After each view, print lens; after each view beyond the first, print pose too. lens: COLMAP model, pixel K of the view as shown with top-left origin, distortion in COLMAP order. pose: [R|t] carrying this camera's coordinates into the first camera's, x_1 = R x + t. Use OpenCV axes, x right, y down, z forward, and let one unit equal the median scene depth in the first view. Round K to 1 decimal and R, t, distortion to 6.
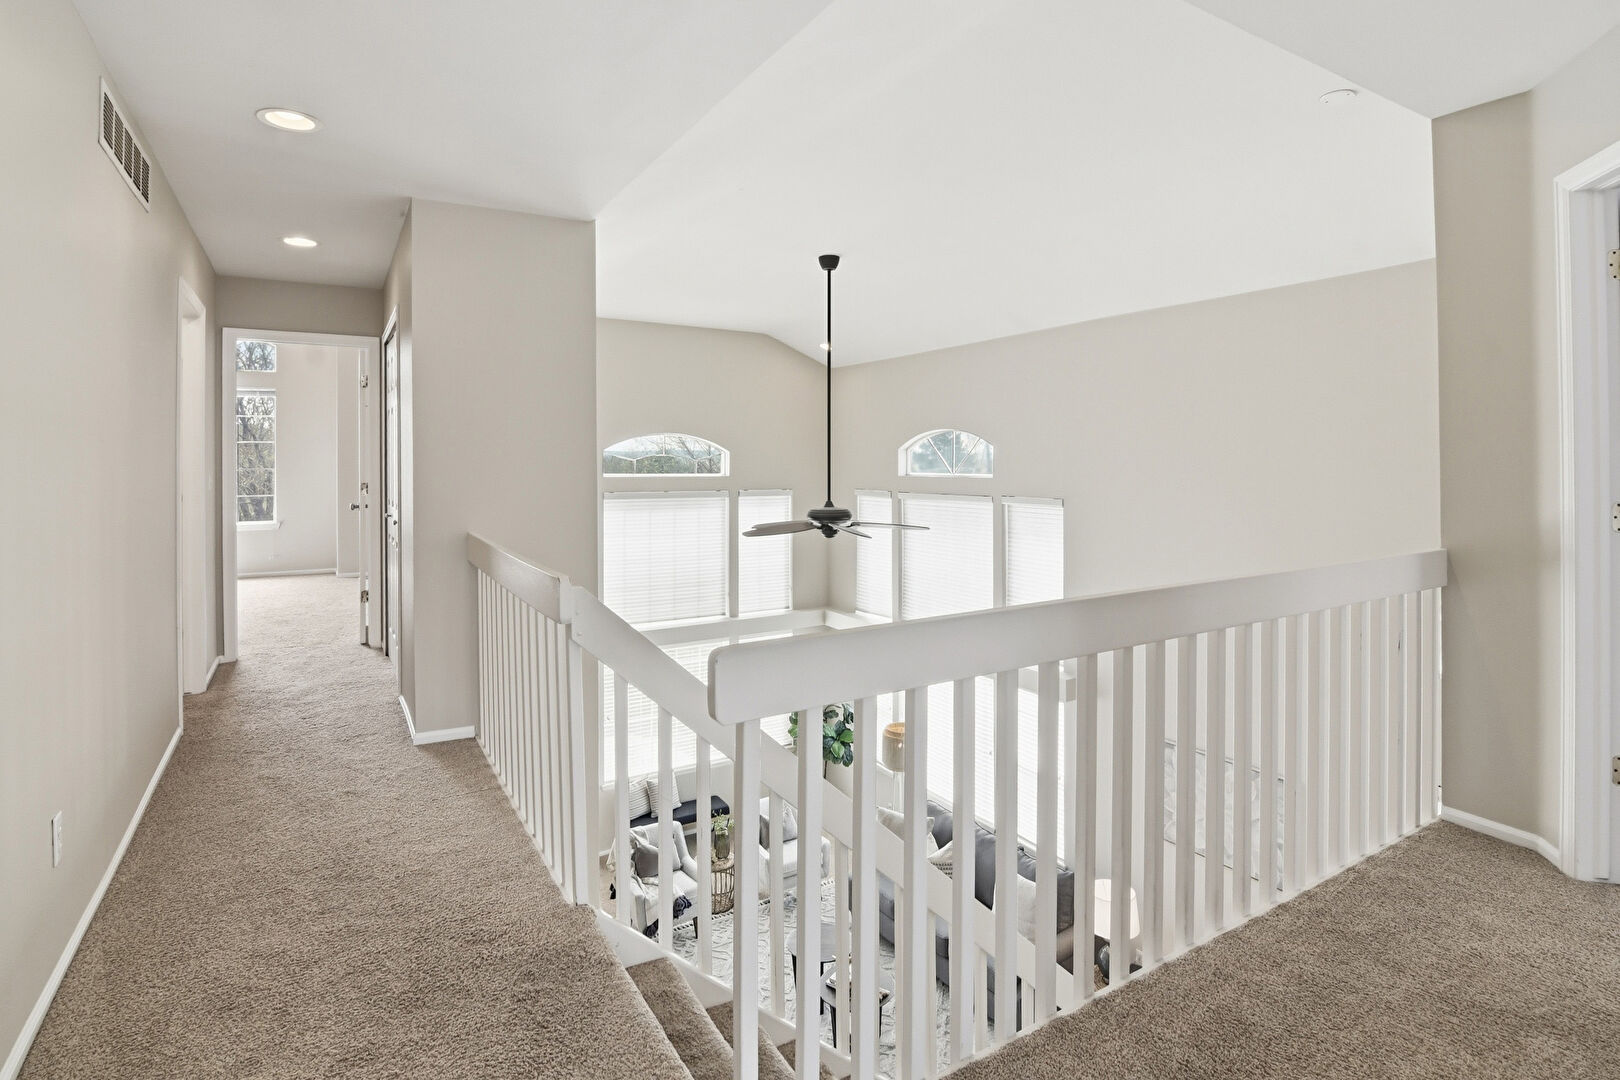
lens RADIAL K [[821.9, 0, 811.5], [0, 821.9, 468.8], [0, 0, 1]] dist [-0.000572, -0.000289]
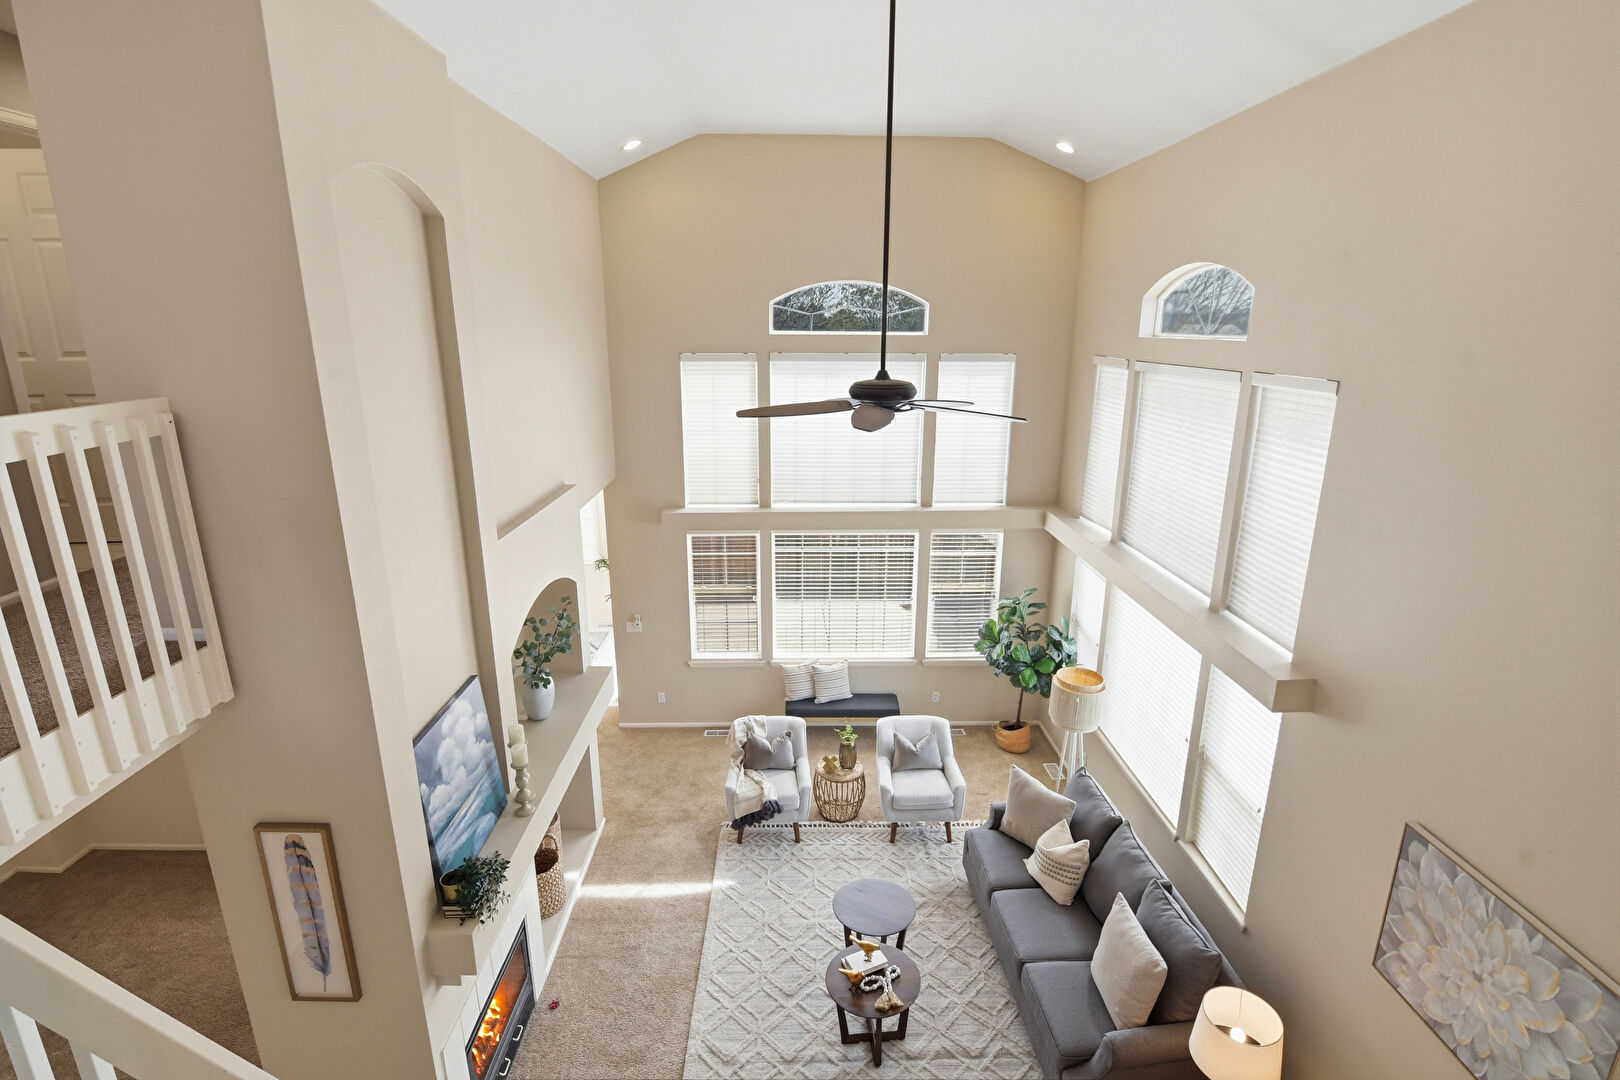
lens RADIAL K [[778.0, 0, 805.3], [0, 778.0, 538.8], [0, 0, 1]] dist [-0.016811, -0.000126]
pose [[0.864555, 0.135050, -0.484052, 0.198910], [-0.005756, 0.965812, 0.259181, 0.005256], [0.502506, -0.221290, 0.835774, 0.268212]]
